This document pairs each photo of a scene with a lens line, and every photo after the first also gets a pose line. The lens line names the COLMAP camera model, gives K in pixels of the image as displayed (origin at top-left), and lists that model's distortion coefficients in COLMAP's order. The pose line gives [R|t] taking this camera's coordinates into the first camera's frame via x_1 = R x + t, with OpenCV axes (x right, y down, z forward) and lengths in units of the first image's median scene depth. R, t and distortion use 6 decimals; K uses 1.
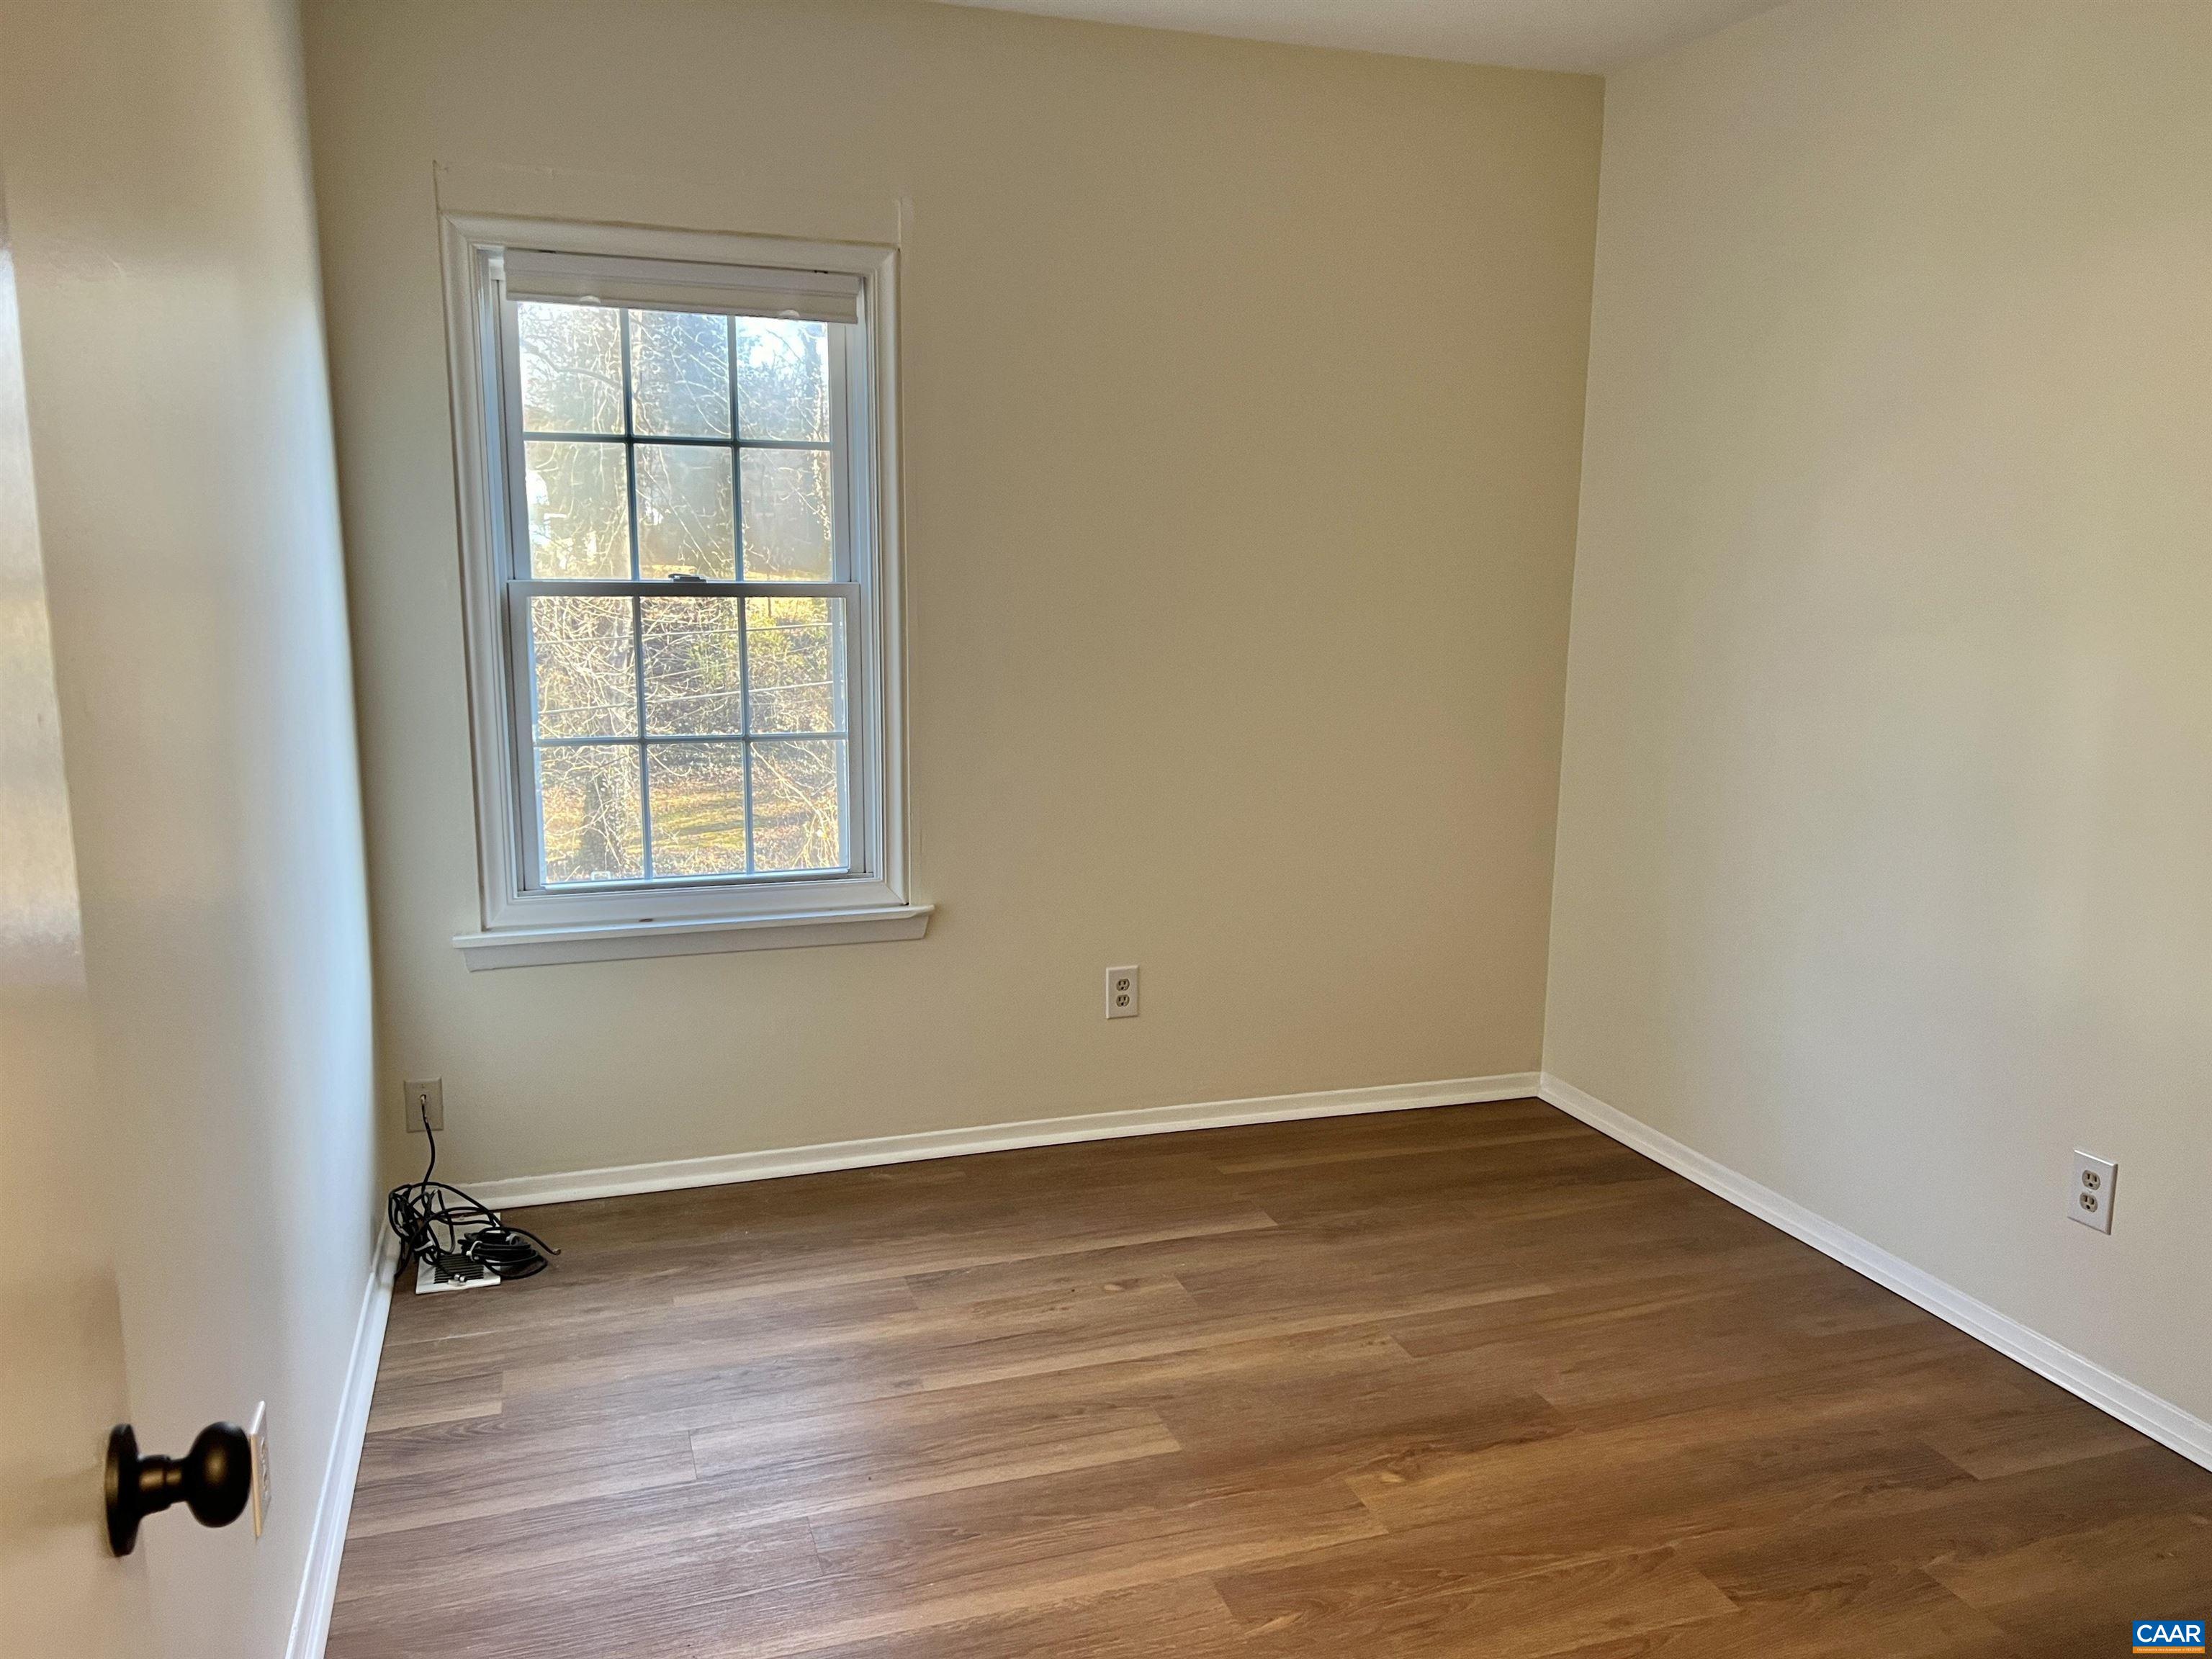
lens RADIAL K [[1662.3, 0, 1106.0], [0, 1662.3, 829.5], [0, 0, 1]] dist [0.010895, 0.001118]
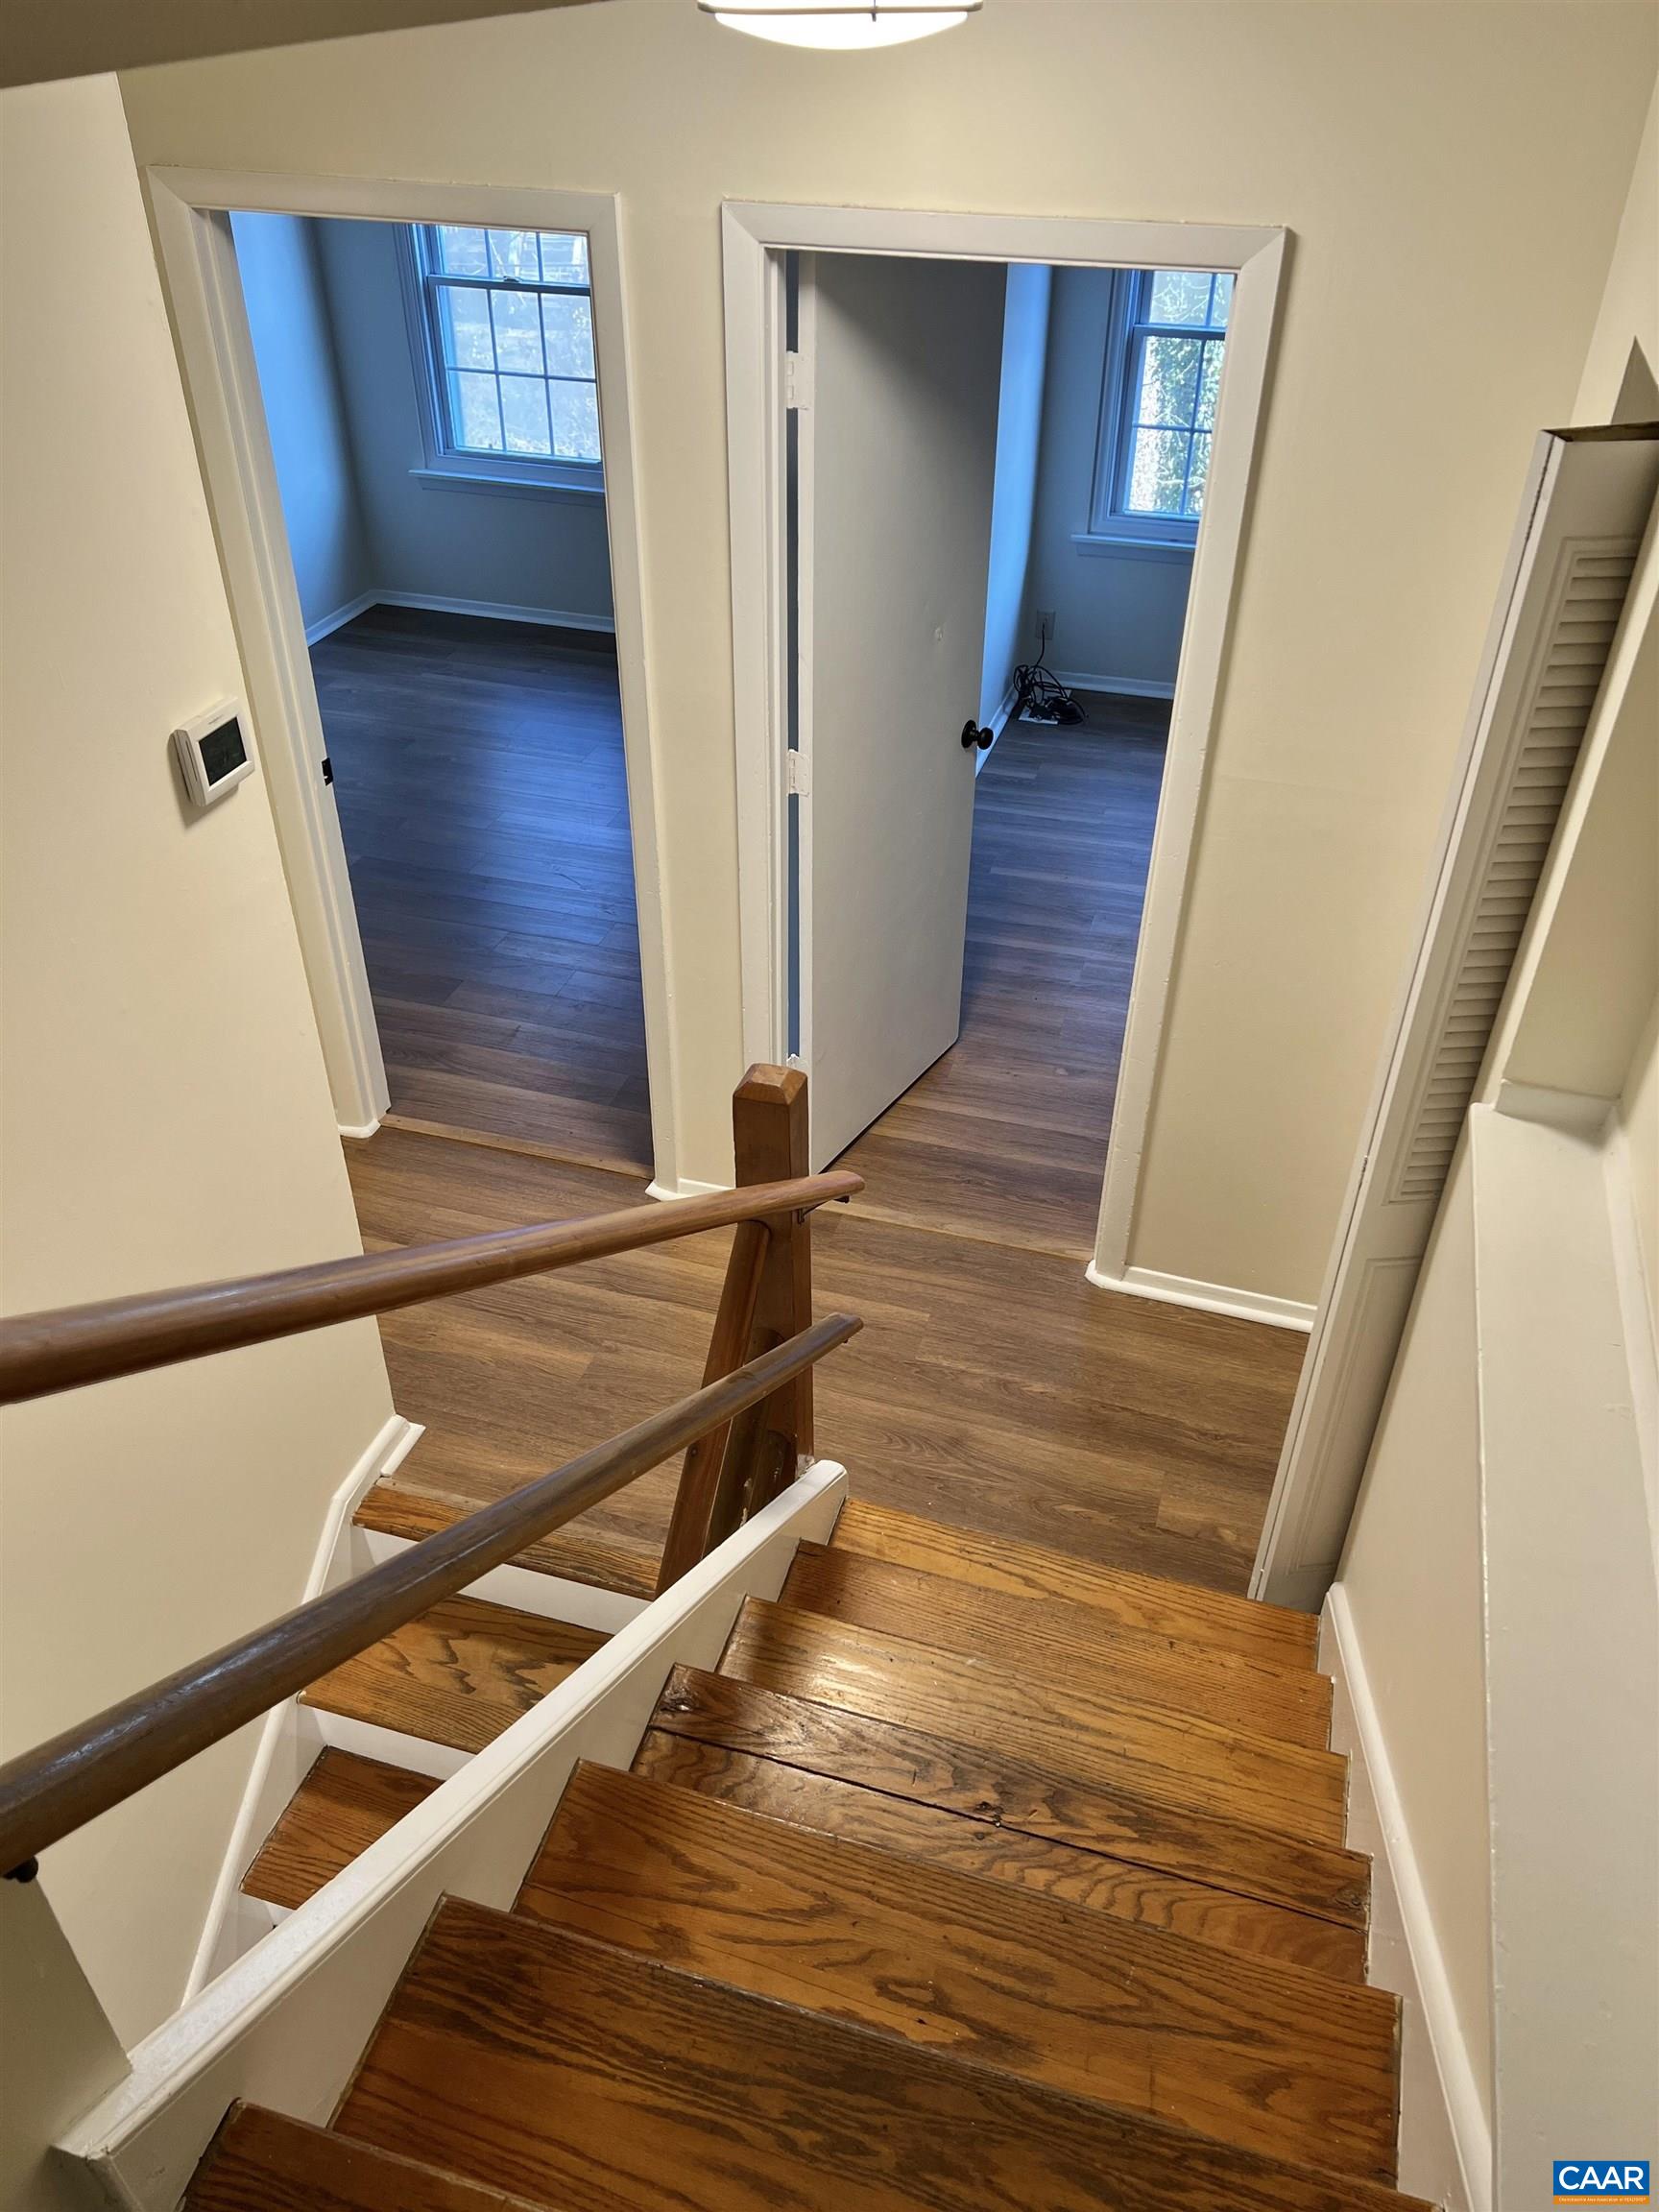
lens RADIAL K [[1662.3, 0, 829.5], [0, 1662.3, 1106.0], [0, 0, 1]] dist [0.010895, 0.001118]
pose [[0.810079, 0.332535, -0.482899, 0.511962], [-0.095190, 0.887275, 0.451312, -0.188626], [0.578541, -0.319631, 0.750417, -0.770417]]
